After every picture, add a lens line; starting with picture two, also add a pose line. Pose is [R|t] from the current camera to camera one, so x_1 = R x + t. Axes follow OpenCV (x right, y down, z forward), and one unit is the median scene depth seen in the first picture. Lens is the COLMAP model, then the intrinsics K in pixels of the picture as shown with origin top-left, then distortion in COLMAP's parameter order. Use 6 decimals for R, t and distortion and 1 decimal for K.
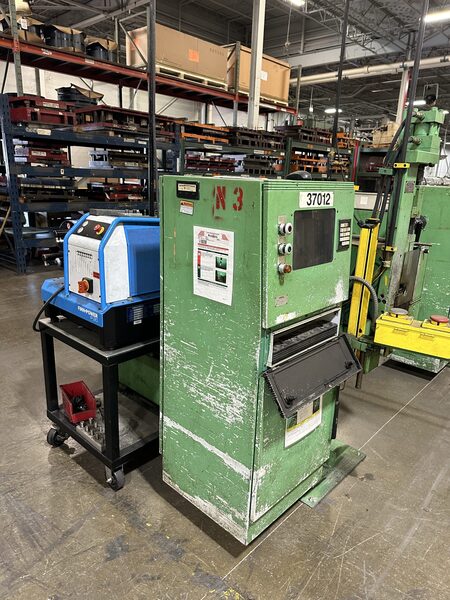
lens RADIAL K [[428.3, 0, 230.6], [0, 428.3, 302.2], [0, 0, 1]] dist [0.039267, -0.041431]
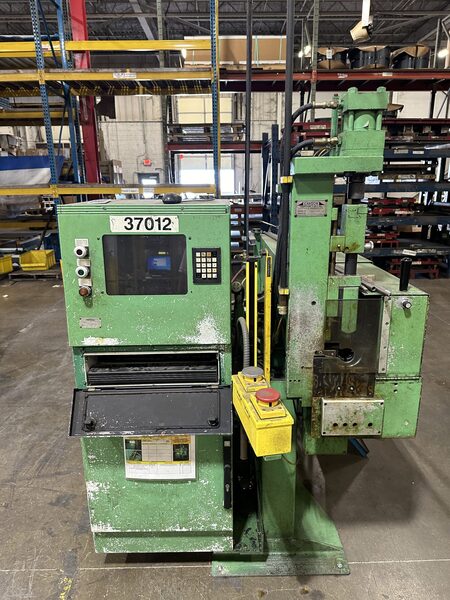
lens RADIAL K [[428.3, 0, 222.6], [0, 428.3, 302.4], [0, 0, 1]] dist [0.039267, -0.041431]
pose [[0.680683, 0.154150, -0.716176, 0.908585], [-0.173721, 0.983691, 0.046619, -0.131989], [0.711682, 0.092683, 0.696361, 0.446292]]
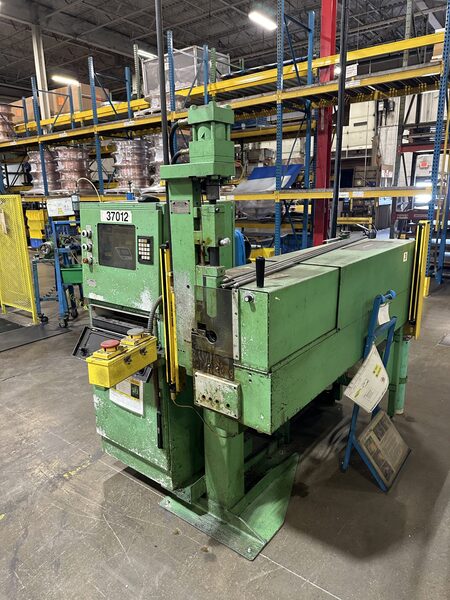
lens RADIAL K [[428.3, 0, 212.6], [0, 428.3, 298.4], [0, 0, 1]] dist [0.039267, -0.041431]
pose [[0.069869, 0.200890, -0.977119, 1.398004], [-0.264259, 0.948246, 0.176058, -0.281582], [0.961918, 0.245911, 0.119340, 1.076420]]
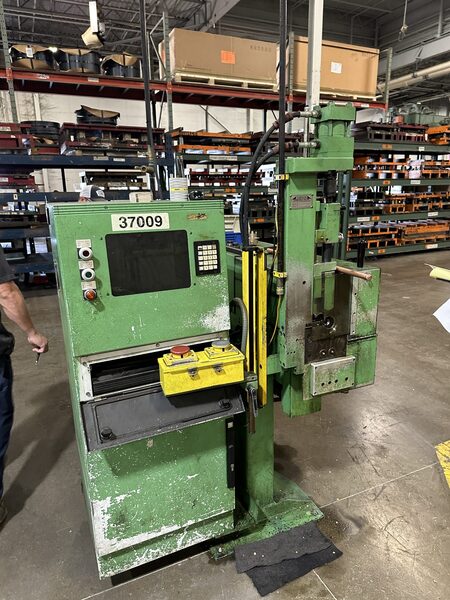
lens RADIAL K [[428.3, 0, 227.5], [0, 428.3, 296.2], [0, 0, 1]] dist [0.039267, -0.041431]
pose [[0.924070, 0.040057, -0.380120, 0.651589], [-0.056111, 0.997936, -0.031243, -0.052868], [0.378083, 0.050200, 0.924410, 0.194848]]
